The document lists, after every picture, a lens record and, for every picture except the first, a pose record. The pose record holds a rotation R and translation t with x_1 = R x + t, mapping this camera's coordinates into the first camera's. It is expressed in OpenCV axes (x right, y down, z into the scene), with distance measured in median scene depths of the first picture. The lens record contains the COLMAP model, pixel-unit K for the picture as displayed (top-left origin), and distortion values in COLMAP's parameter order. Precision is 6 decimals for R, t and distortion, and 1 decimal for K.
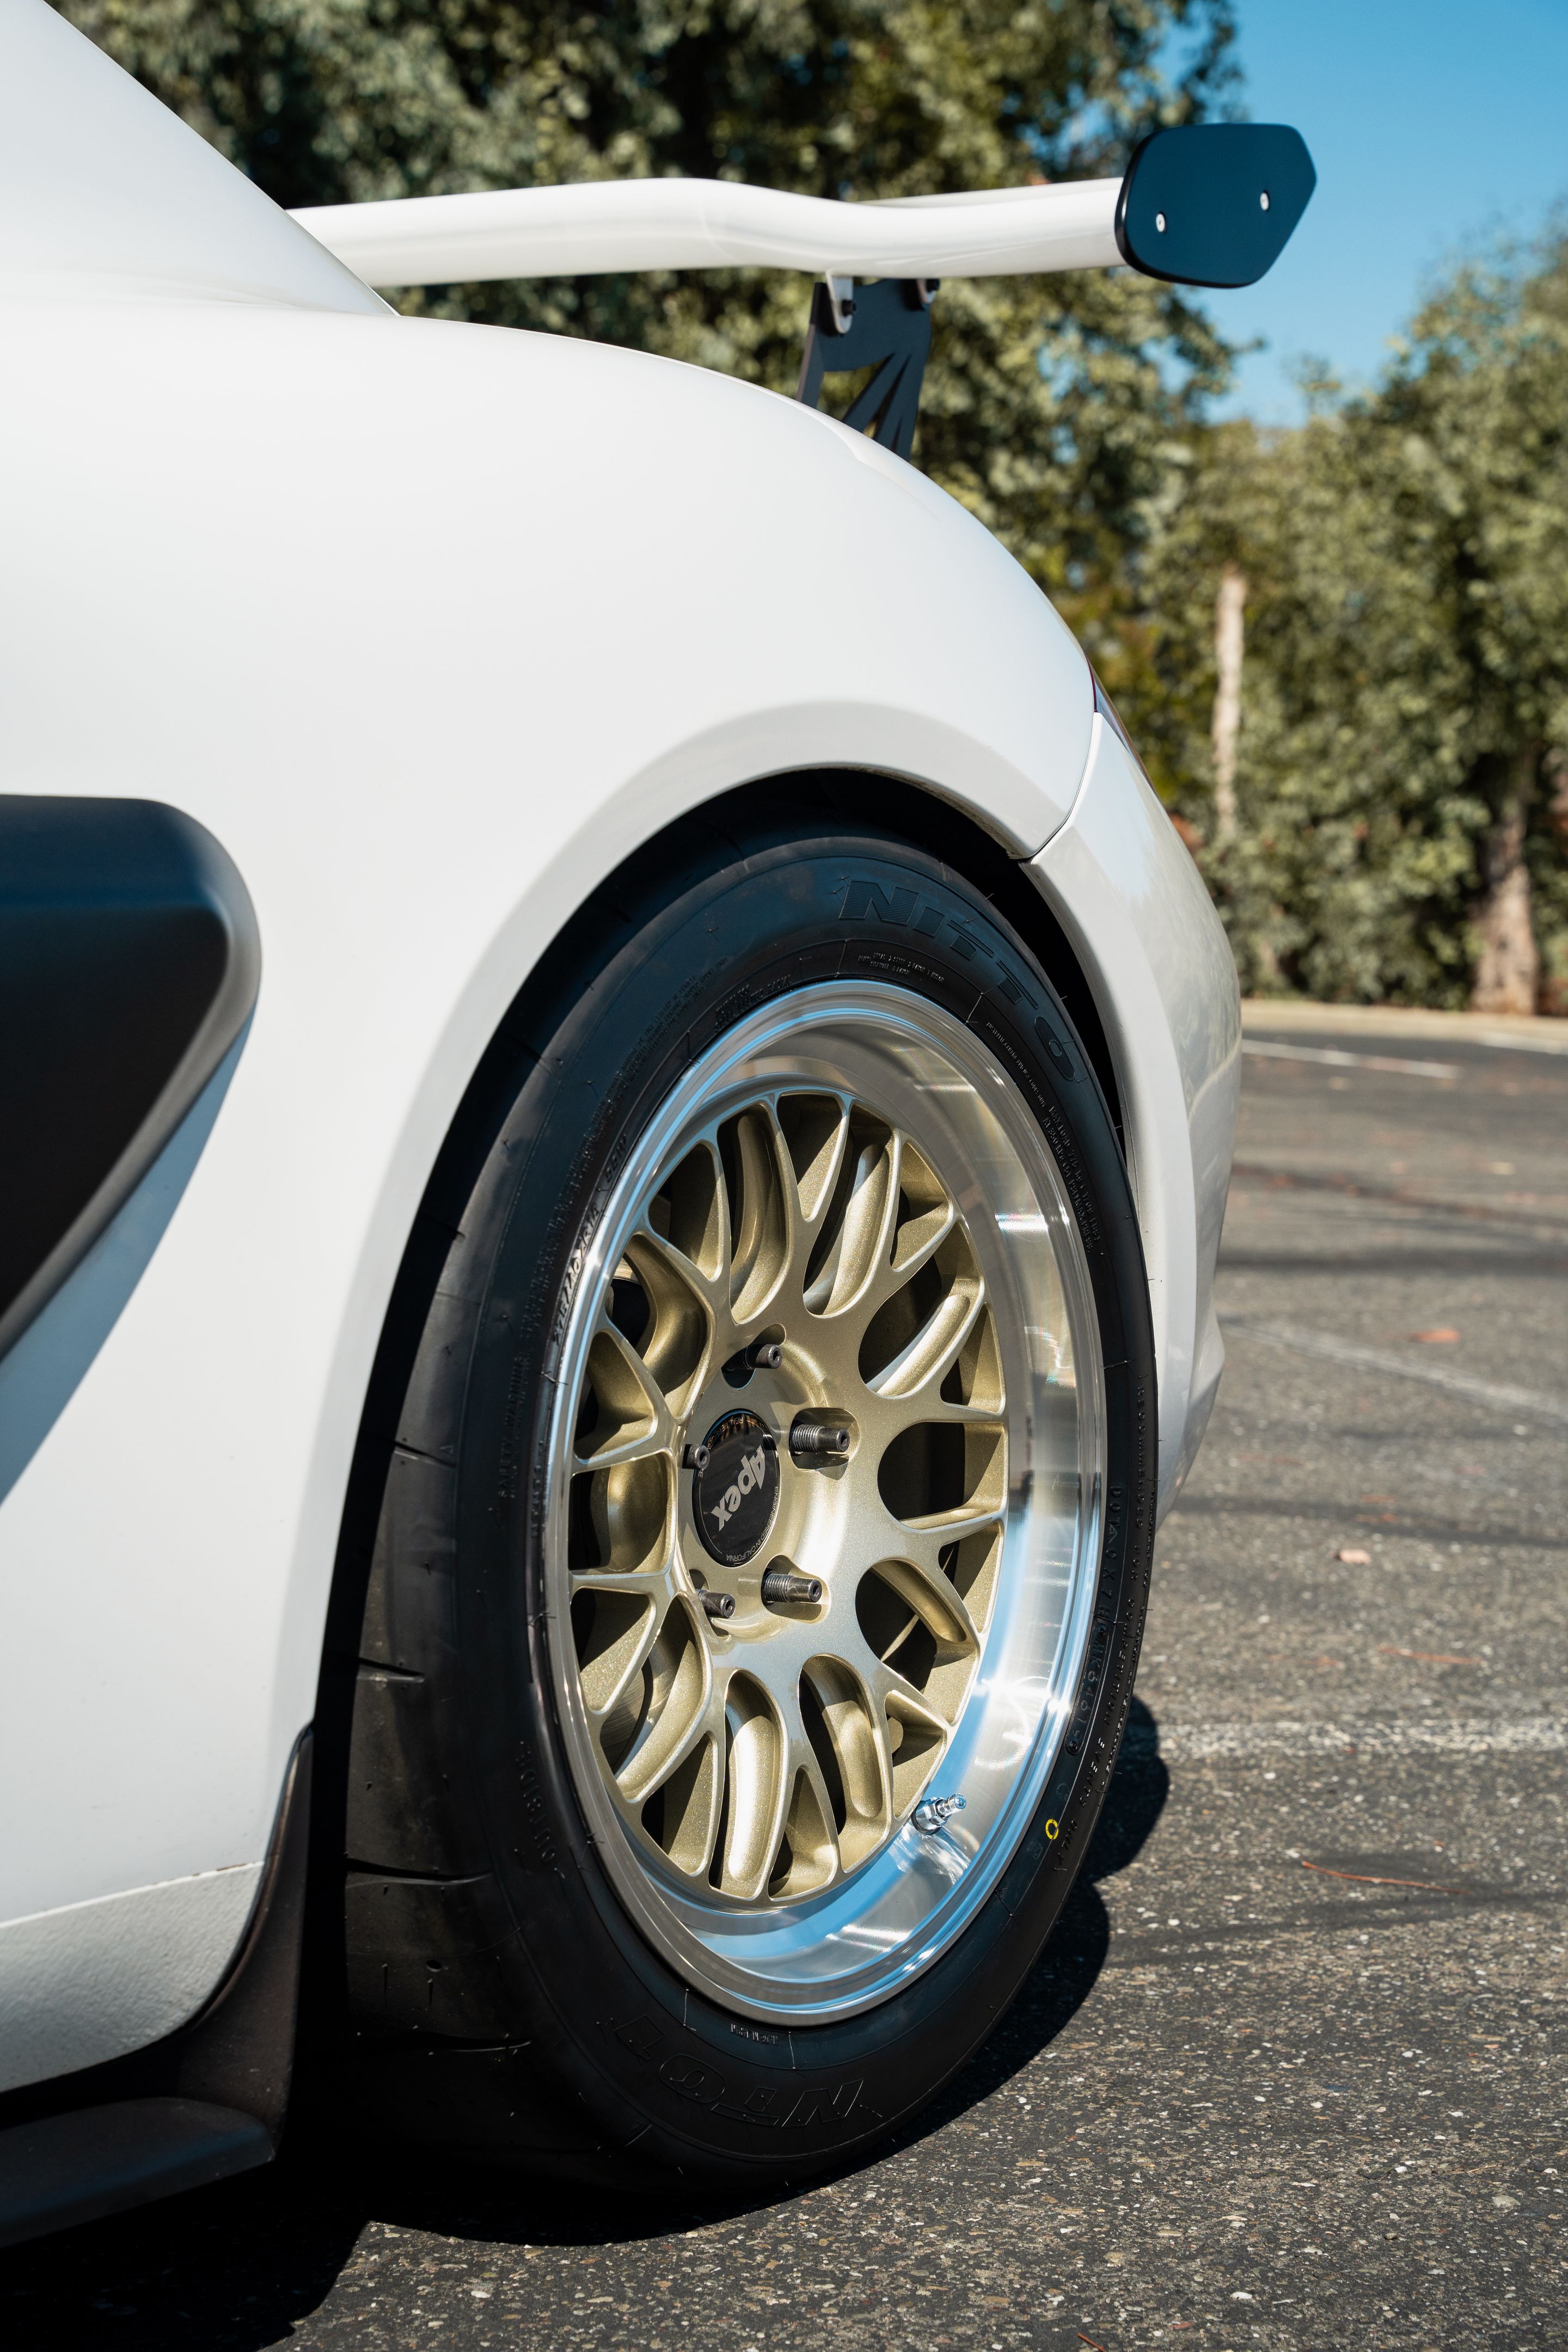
lens RADIAL K [[3333.5, 0, 829.4], [0, 3333.5, 1180.2], [0, 0, 1]] dist [-0.002561, 1.036164]
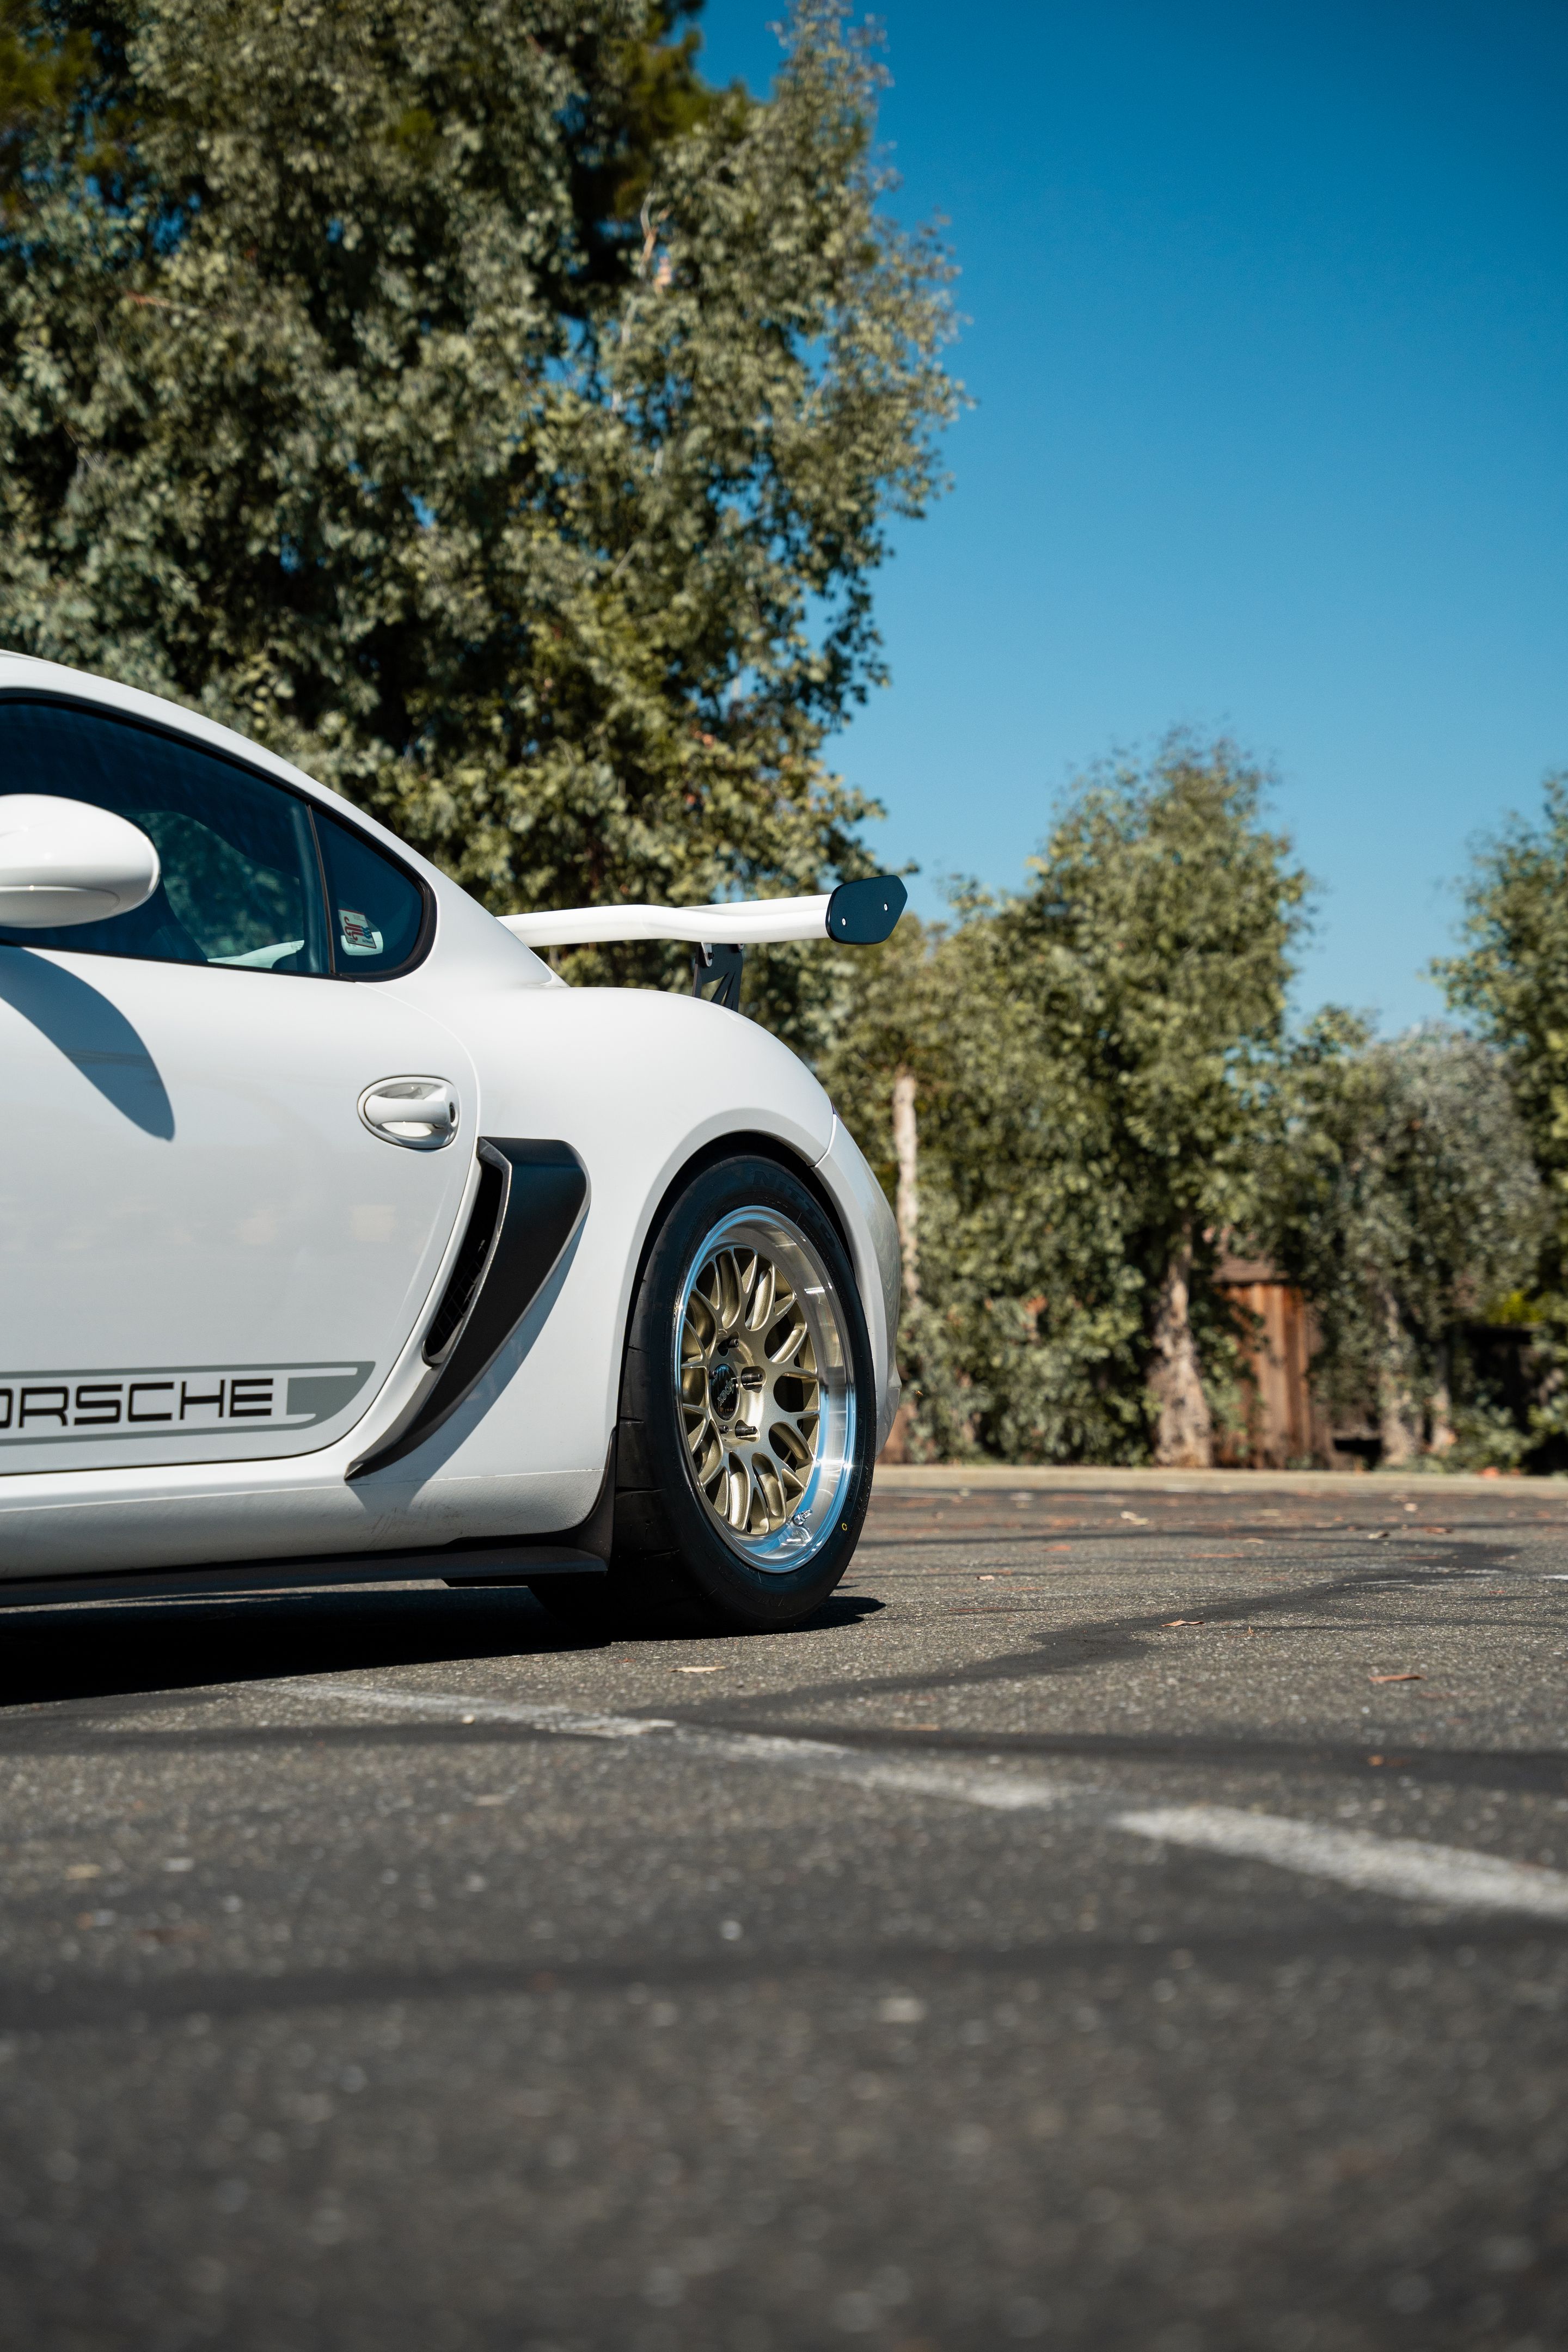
lens RADIAL K [[4807.1, 0, 778.8], [0, 4807.1, 1174.8], [0, 0, 1]] dist [0.383218, 0.571533]
pose [[0.995039, -0.047394, 0.087474, -0.059191], [0.061063, 0.985083, -0.160882, 0.102346], [-0.078545, 0.165426, 0.983090, -0.540135]]
